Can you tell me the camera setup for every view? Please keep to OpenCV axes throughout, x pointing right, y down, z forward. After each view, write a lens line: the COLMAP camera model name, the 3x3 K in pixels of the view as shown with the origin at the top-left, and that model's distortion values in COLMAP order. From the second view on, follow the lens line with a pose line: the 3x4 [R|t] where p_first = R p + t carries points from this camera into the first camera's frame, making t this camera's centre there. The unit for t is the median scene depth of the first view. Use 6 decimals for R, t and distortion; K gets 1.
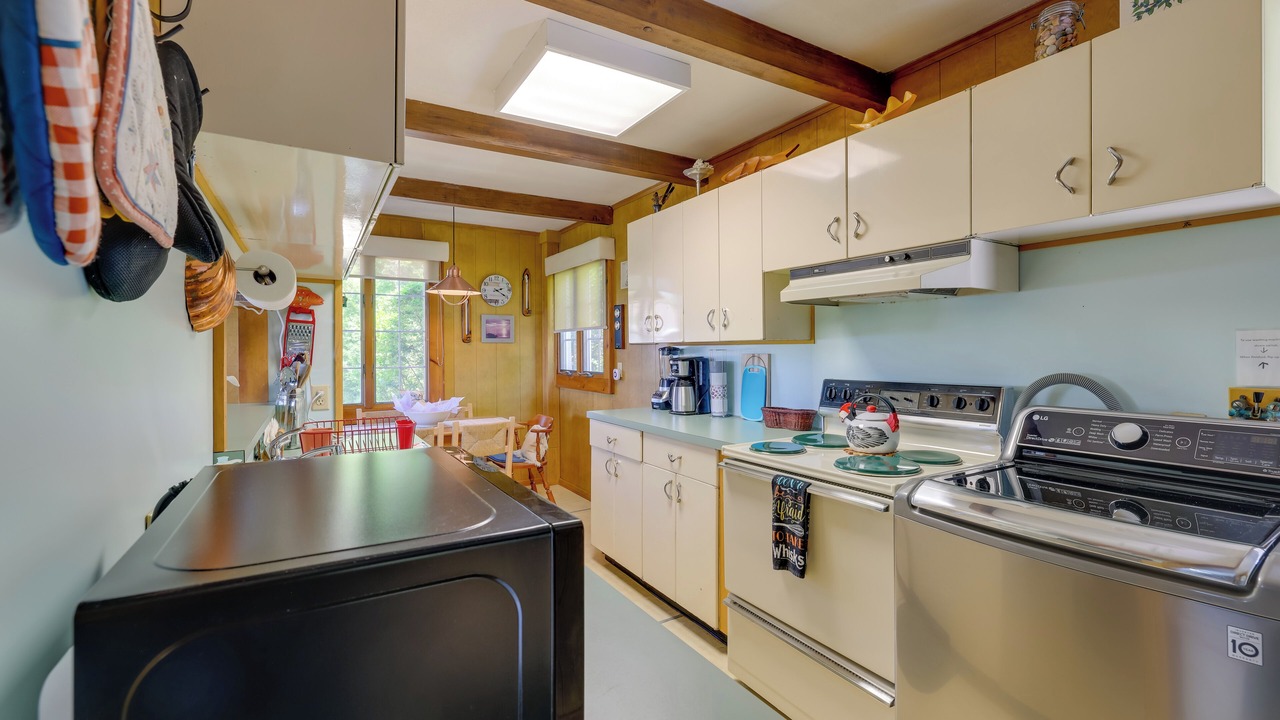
lens RADIAL K [[552.5, 0, 640.2], [0, 552.5, 355.6], [0, 0, 1]] dist [0.000327, 0.000037]
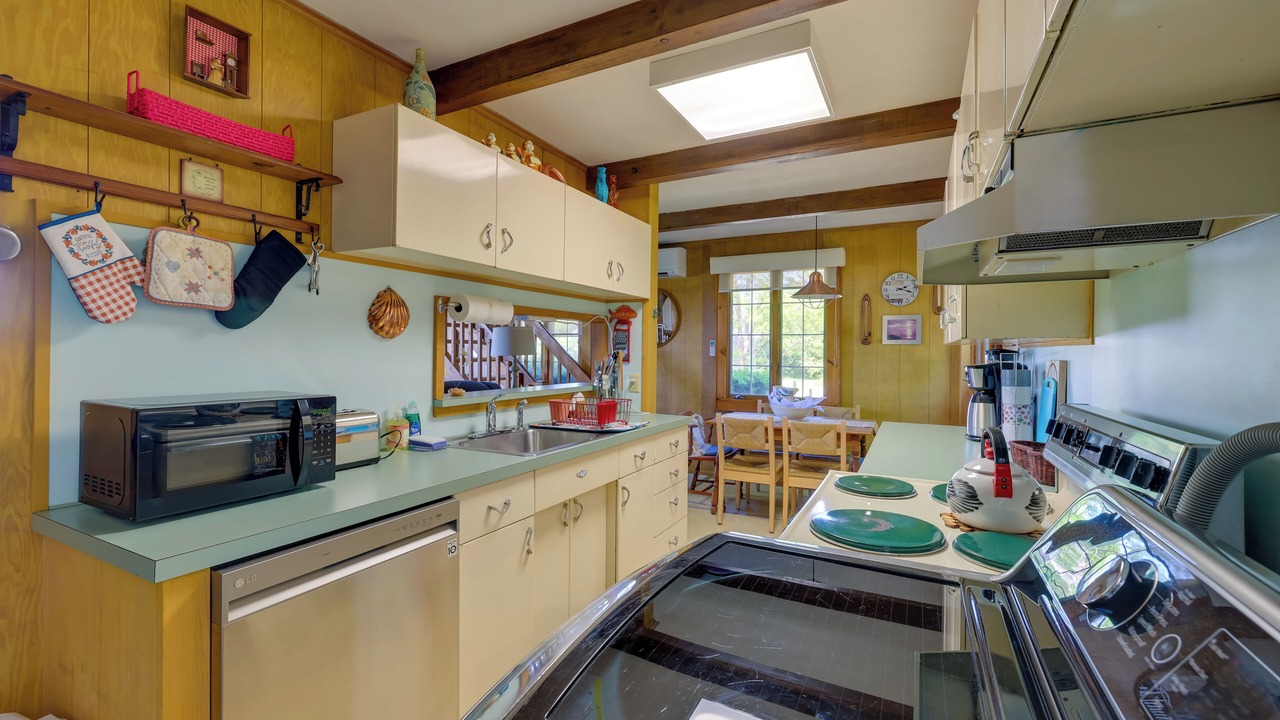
lens RADIAL K [[529.8, 0, 640.0], [0, 529.8, 351.6], [0, 0, 1]] dist [-0.003098, -0.000111]
pose [[0.518030, 0.008952, -0.855316, 0.370287], [-0.018096, 0.999836, -0.000495, -0.003245], [0.855171, 0.015734, 0.518107, 0.200230]]
